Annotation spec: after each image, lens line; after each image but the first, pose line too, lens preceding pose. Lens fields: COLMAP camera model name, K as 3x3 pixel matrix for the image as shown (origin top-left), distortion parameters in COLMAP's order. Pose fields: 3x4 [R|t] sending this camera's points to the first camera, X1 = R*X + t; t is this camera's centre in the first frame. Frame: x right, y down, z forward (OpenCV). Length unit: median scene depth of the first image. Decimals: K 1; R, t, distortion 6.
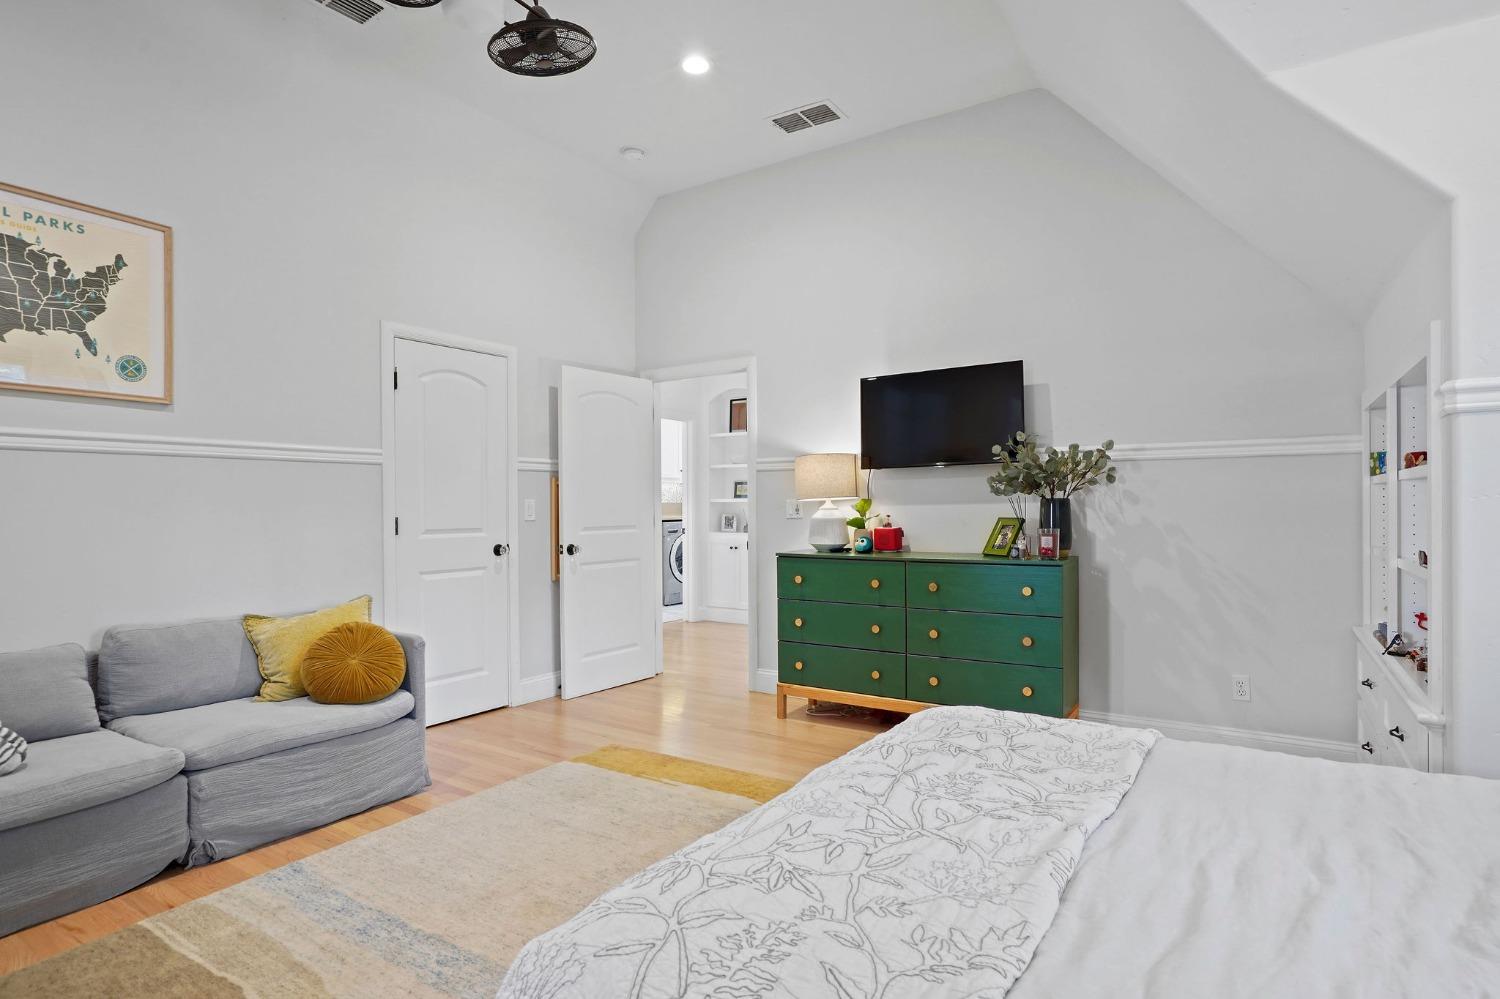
lens RADIAL K [[786.6, 0, 755.4], [0, 786.6, 503.3], [0, 0, 1]] dist [-0.031385, 0.005718]
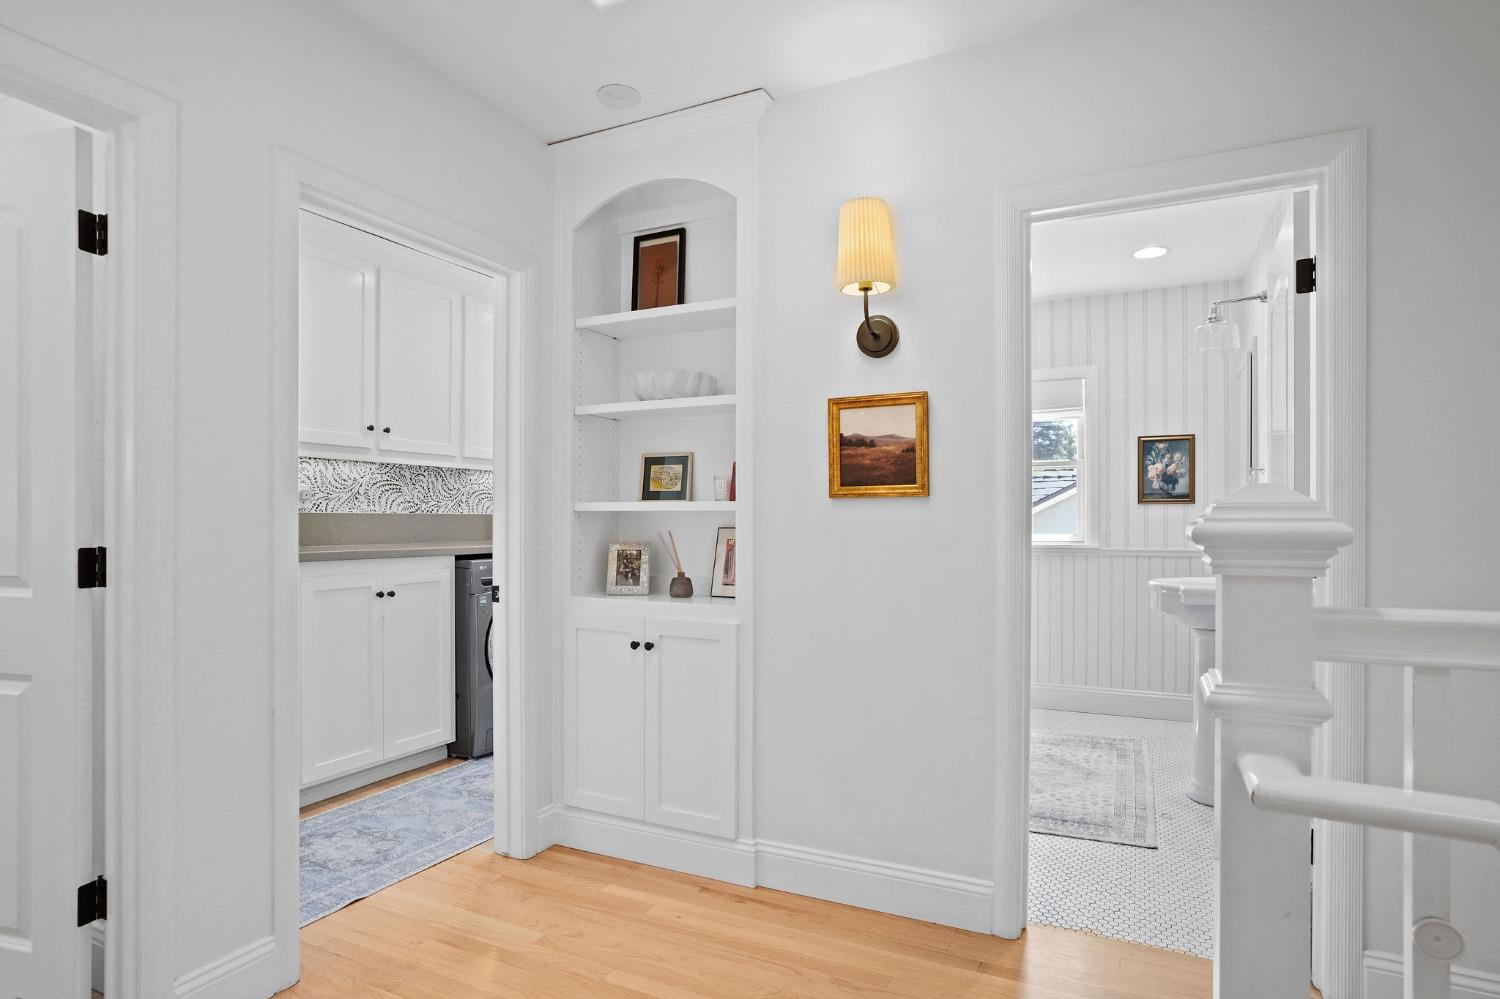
lens RADIAL K [[786.6, 0, 749.7], [0, 786.6, 504.1], [0, 0, 1]] dist [-0.031385, 0.005718]
pose [[0.993676, 0.004521, 0.112192, -0.019095], [-0.003375, 0.999940, -0.010402, -0.000726], [-0.112232, 0.009957, 0.993632, 0.639618]]
